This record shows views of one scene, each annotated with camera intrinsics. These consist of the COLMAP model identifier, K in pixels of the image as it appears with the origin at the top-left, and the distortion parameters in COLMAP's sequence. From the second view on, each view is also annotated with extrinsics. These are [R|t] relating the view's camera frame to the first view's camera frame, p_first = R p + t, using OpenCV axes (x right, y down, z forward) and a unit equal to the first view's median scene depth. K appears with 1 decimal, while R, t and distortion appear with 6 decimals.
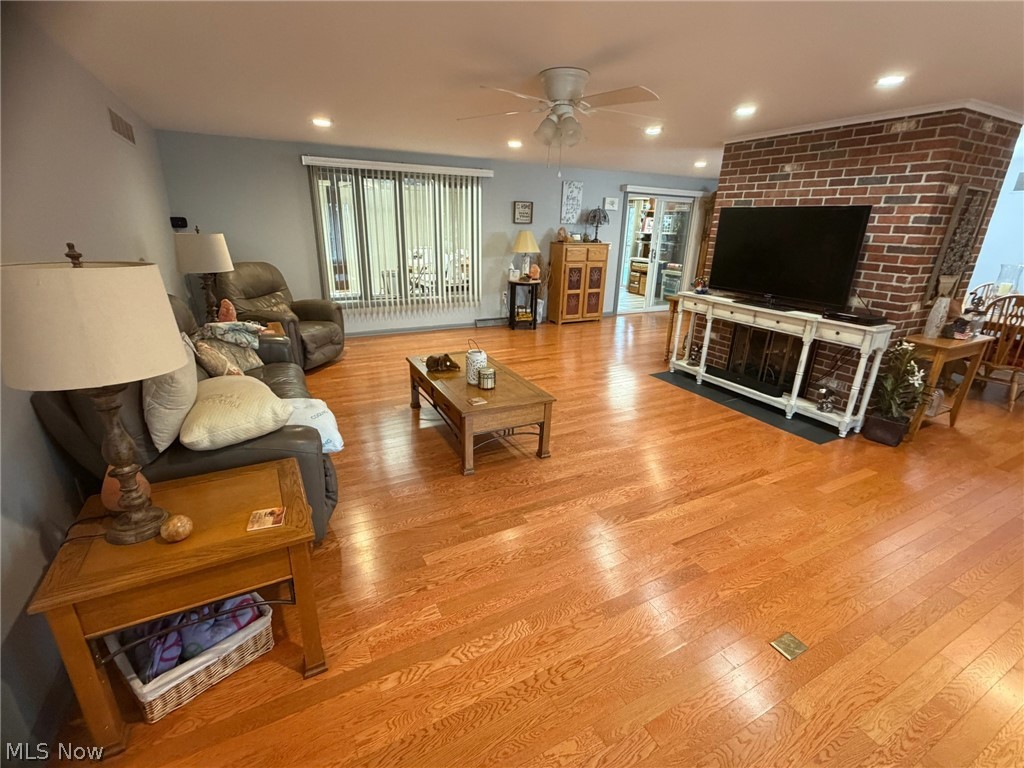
lens RADIAL K [[460.2, 0, 516.3], [0, 460.2, 384.7], [0, 0, 1]] dist [-0.001168, 0.000058]
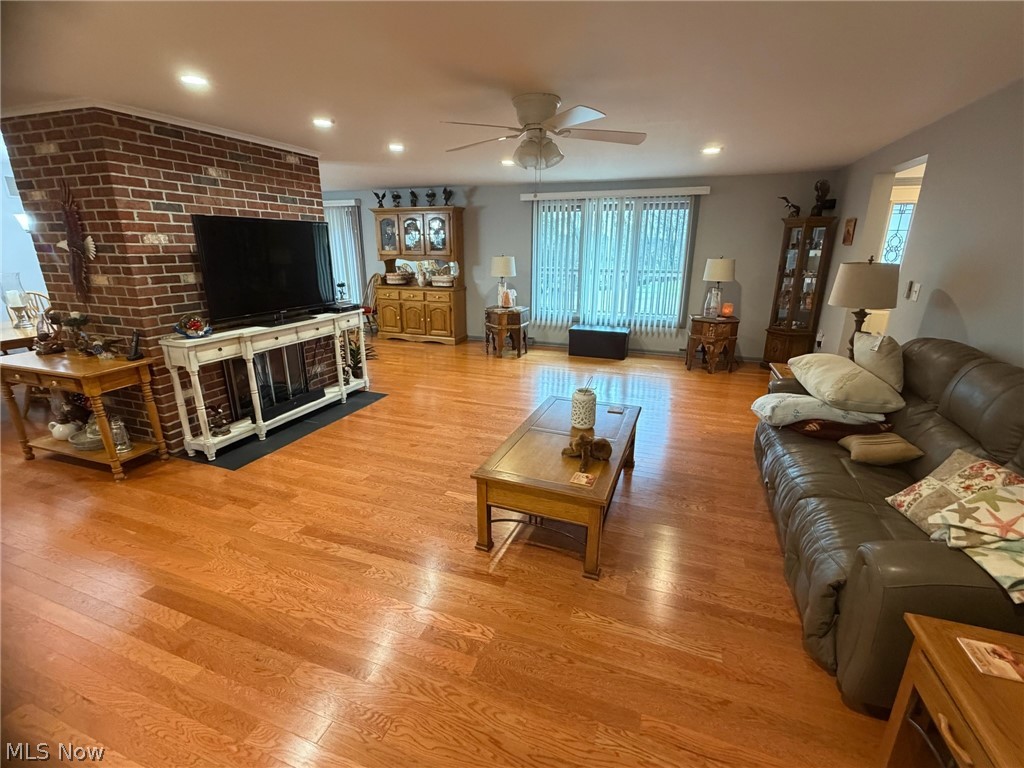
lens RADIAL K [[460.2, 0, 516.2], [0, 460.2, 383.6], [0, 0, 1]] dist [-0.001168, 0.000058]
pose [[-0.664366, -0.247169, 0.705354, -0.501565], [0.226047, 0.833089, 0.504842, -0.452597], [-0.712404, 0.494843, -0.497605, 1.235298]]
